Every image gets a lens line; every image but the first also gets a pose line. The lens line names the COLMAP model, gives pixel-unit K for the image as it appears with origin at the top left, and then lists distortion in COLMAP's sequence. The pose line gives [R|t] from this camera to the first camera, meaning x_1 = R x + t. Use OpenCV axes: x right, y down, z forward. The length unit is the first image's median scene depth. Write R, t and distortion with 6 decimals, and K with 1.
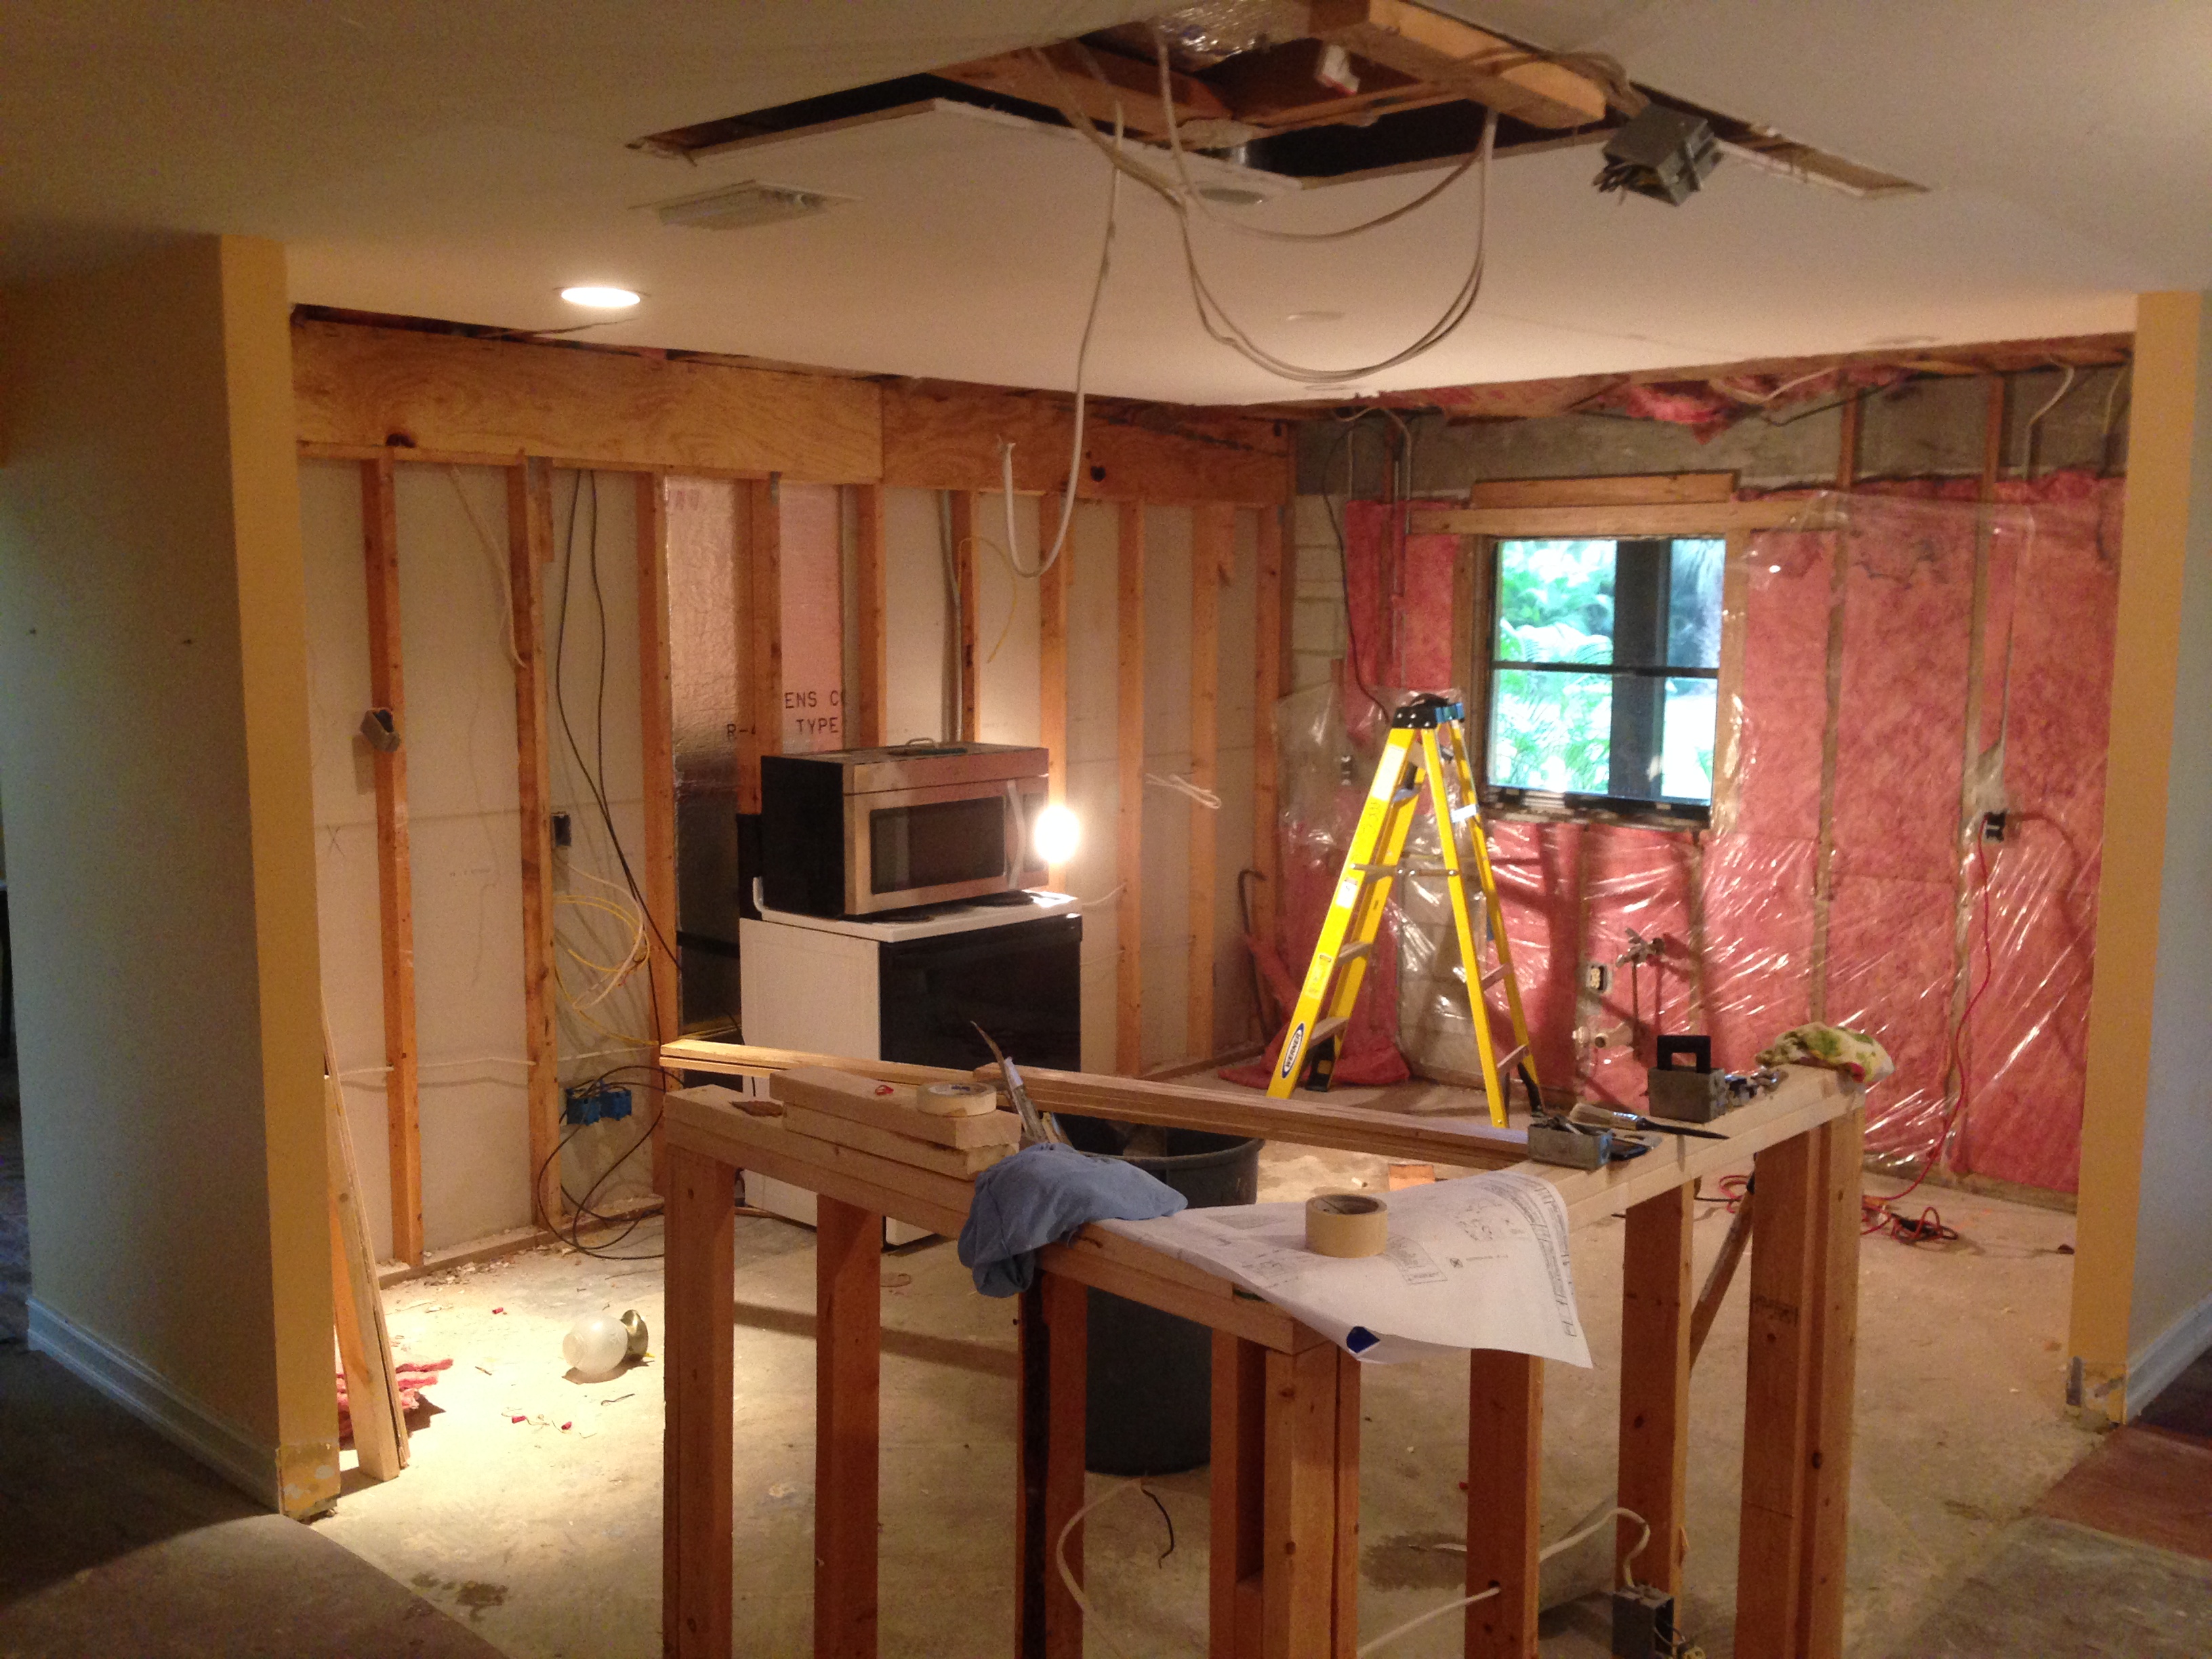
lens RADIAL K [[2052.2, 0, 1106.0], [0, 2052.2, 829.5], [0, 0, 1]] dist [0.132246, -0.243431]
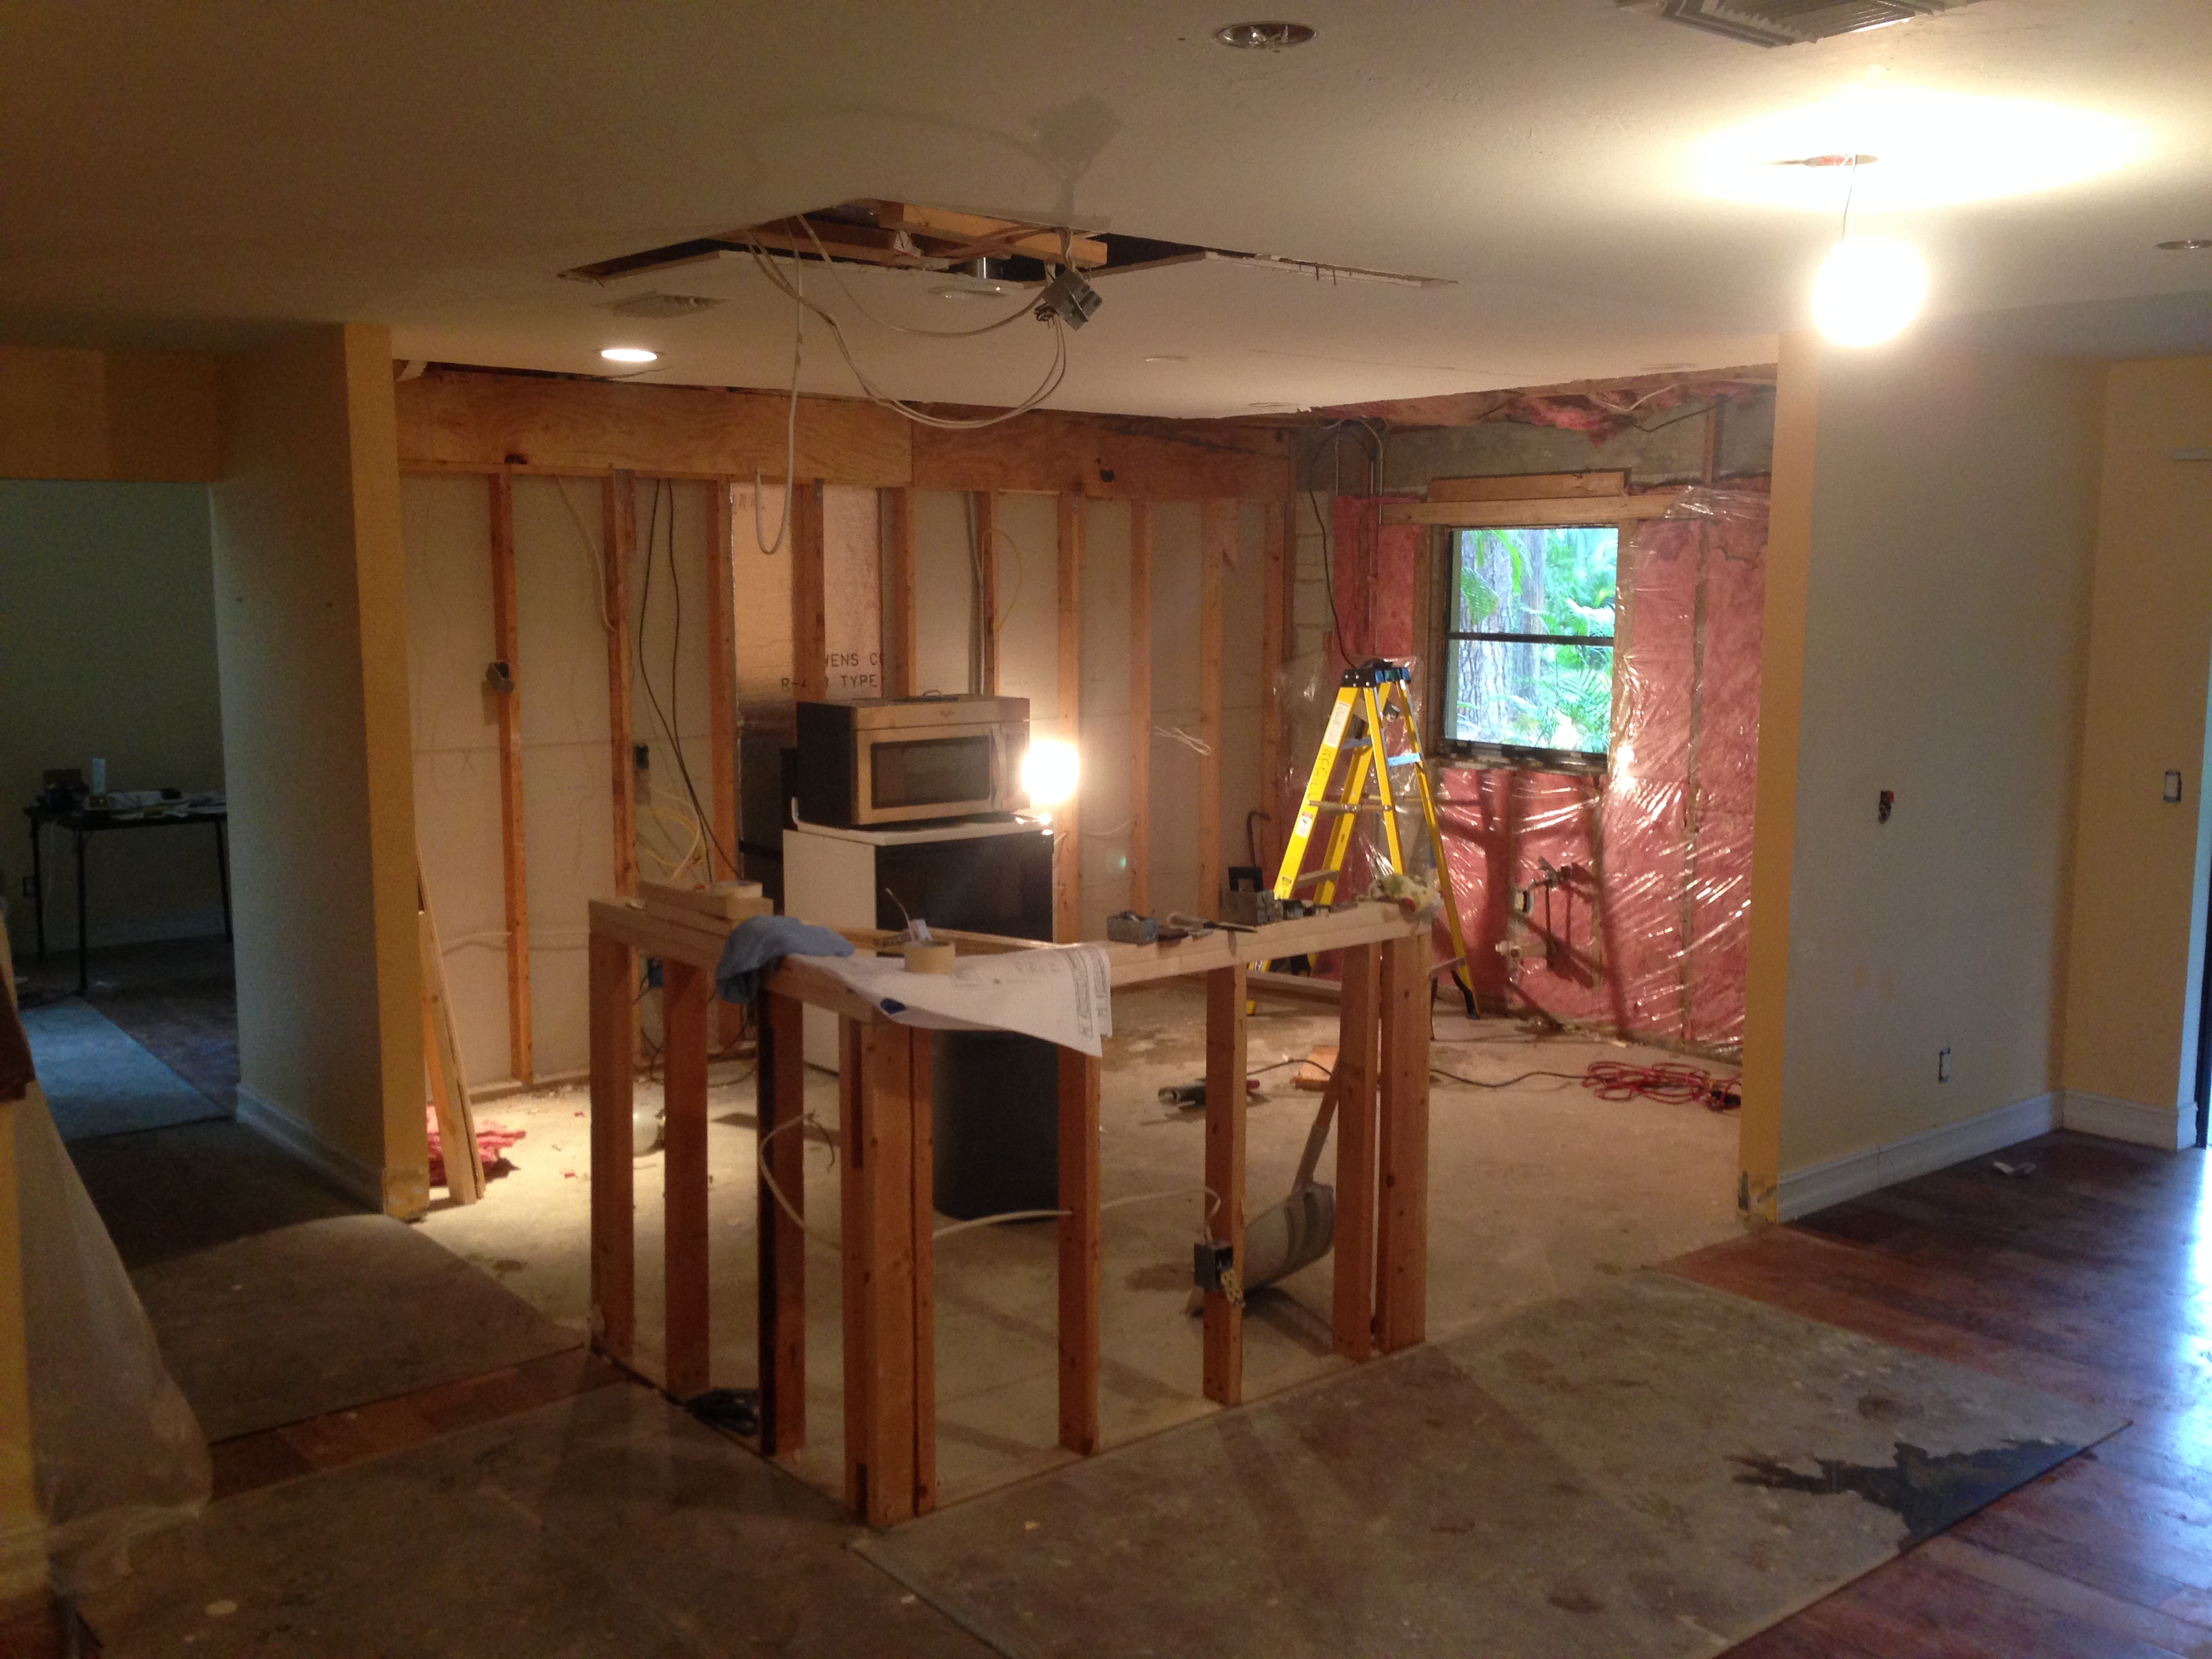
lens RADIAL K [[2052.2, 0, 1106.0], [0, 2052.2, 829.5], [0, 0, 1]] dist [0.132246, -0.243431]
pose [[0.990800, 0.013806, -0.134626, 0.178216], [-0.013269, 0.999900, 0.004886, 0.031646], [0.134680, -0.003055, 0.990884, -0.218271]]
